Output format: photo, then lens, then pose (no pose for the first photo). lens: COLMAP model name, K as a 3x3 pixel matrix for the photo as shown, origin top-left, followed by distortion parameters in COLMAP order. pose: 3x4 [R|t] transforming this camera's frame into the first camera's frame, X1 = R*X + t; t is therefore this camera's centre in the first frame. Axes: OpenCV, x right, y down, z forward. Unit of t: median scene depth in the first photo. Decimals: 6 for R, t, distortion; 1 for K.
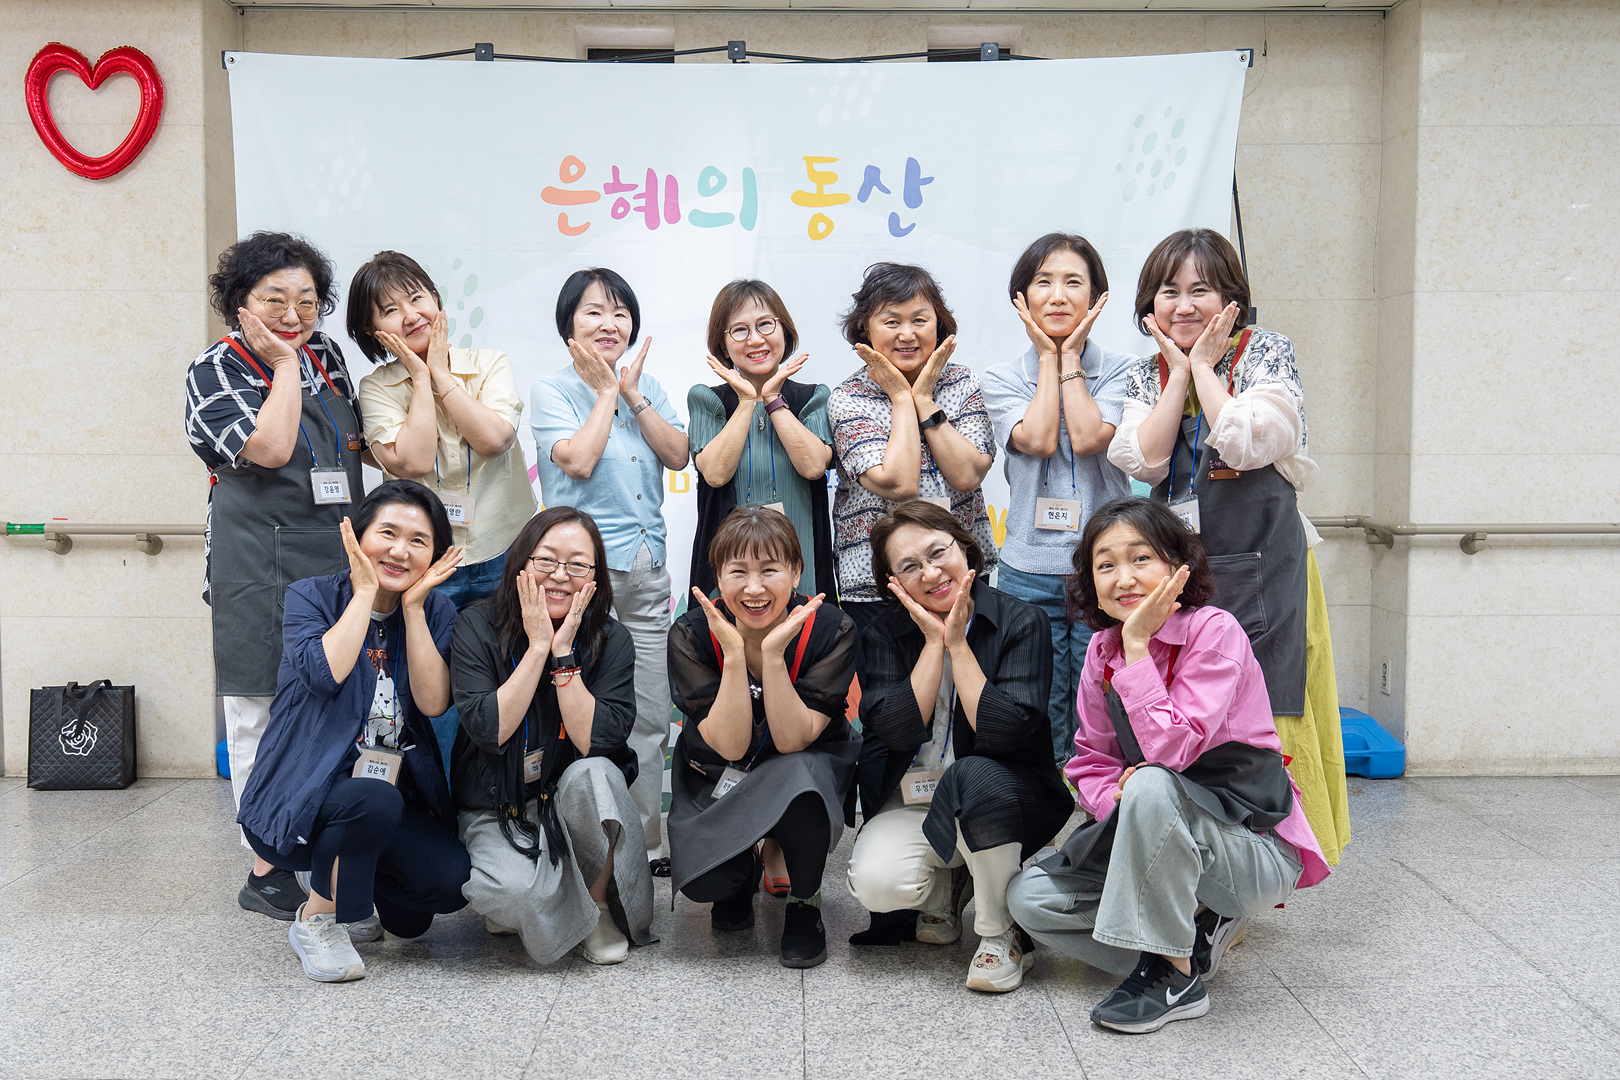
lens RADIAL K [[1628.5, 0, 791.2], [0, 1628.5, 541.6], [0, 0, 1]] dist [0.022039, -0.013969]
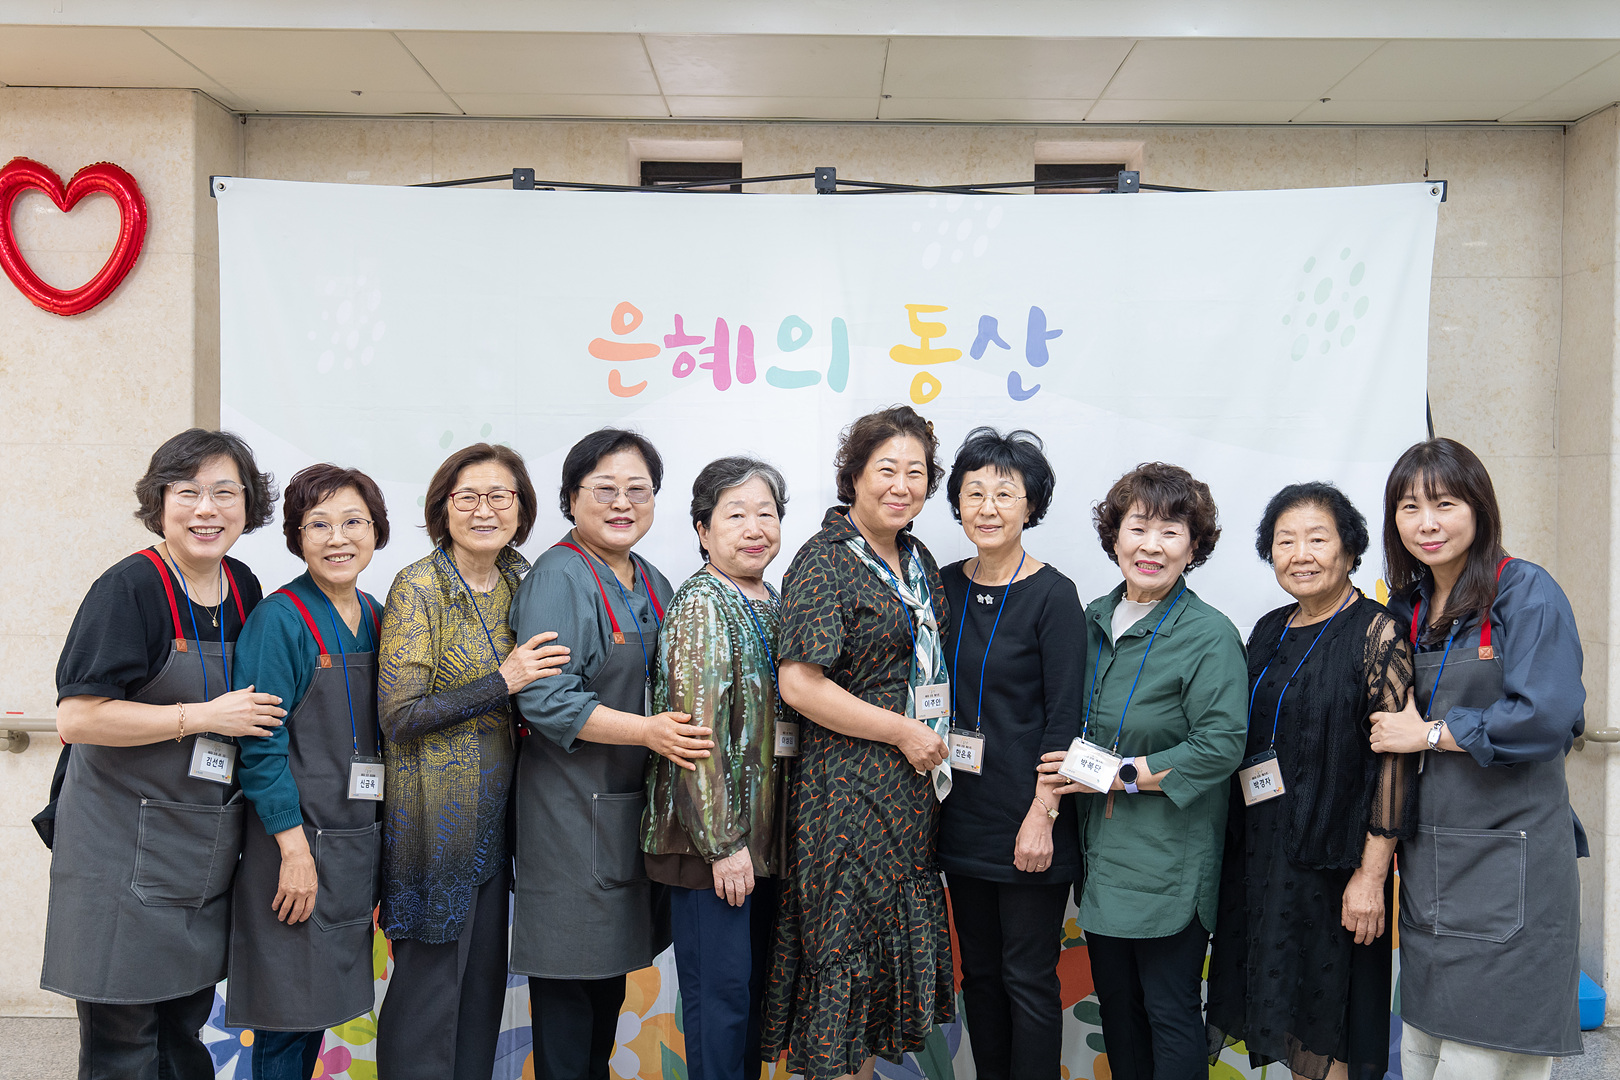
lens RADIAL K [[1615.2, 0, 810.0], [0, 1615.2, 540.0], [0, 0, 1]] dist [0.009313, 0.022873]
pose [[0.999969, 0.006565, -0.004231, -0.032087], [-0.006720, 0.999273, -0.037515, -0.074598], [0.003981, 0.037543, 0.999287, 0.158550]]
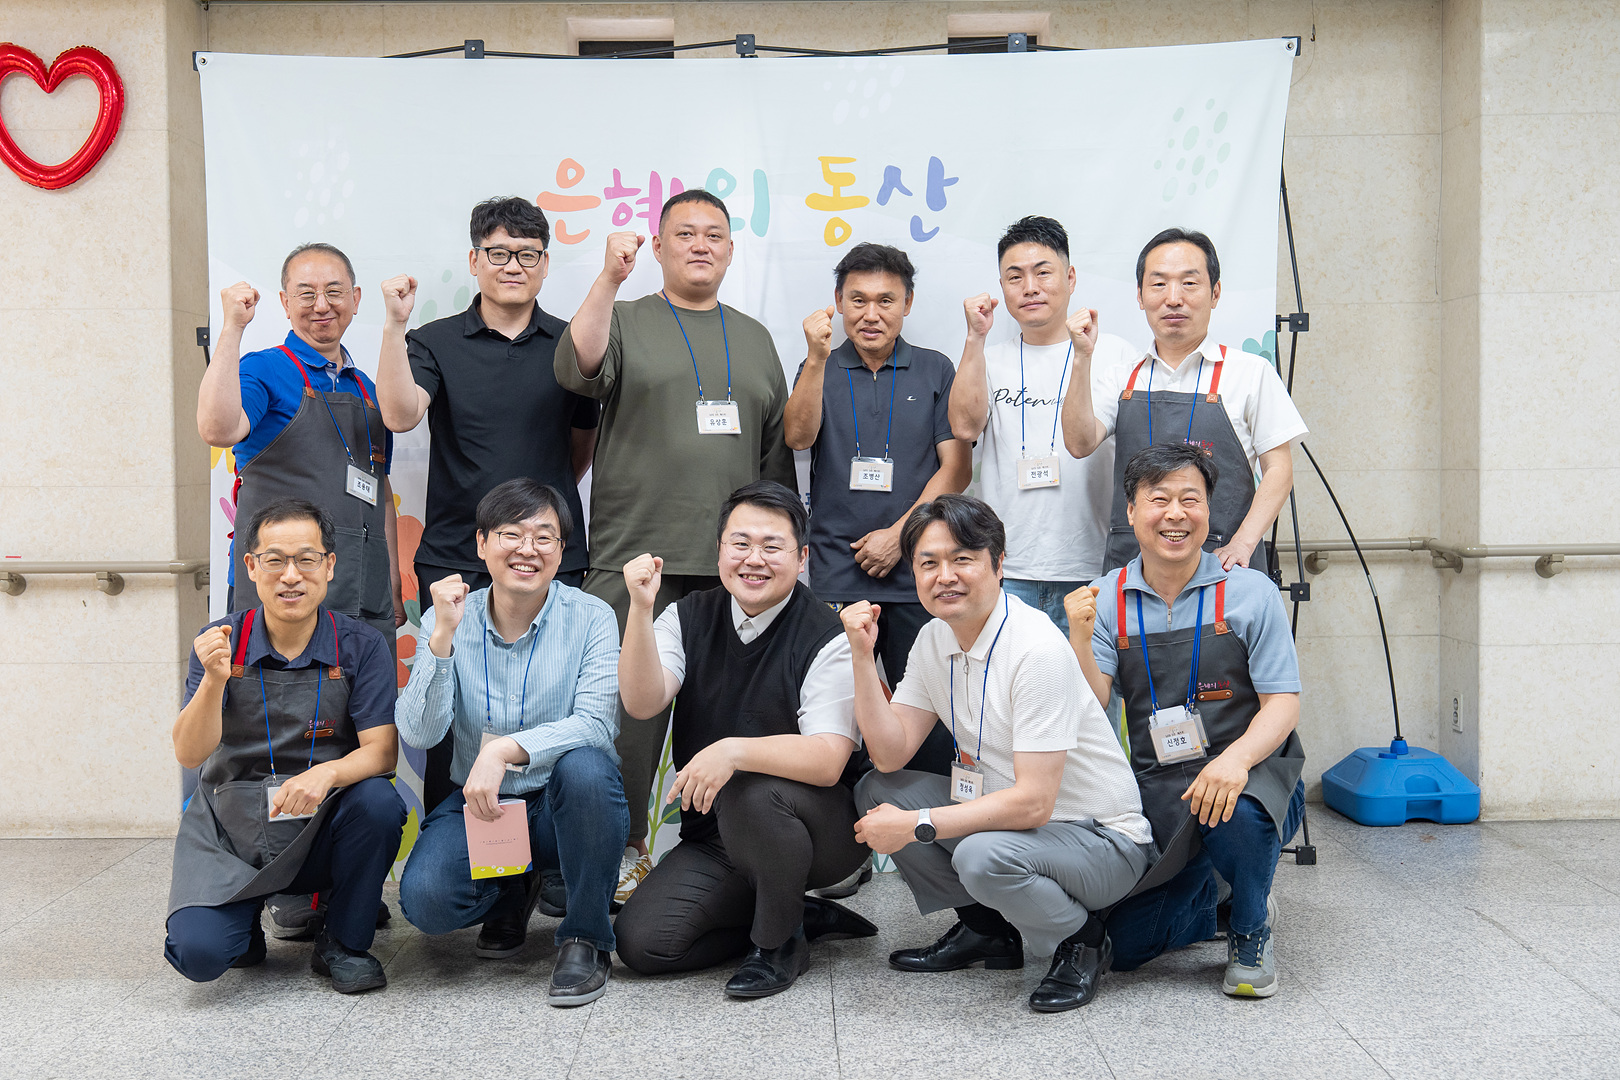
lens RADIAL K [[1847.1, 0, 783.7], [0, 1847.1, 542.0], [0, 0, 1]] dist [0.014445, 0.014856]
pose [[0.999932, -0.011611, -0.000783, -0.012418], [0.011592, 0.999712, -0.021014, 0.004589], [0.001027, 0.021003, 0.999779, -0.042804]]
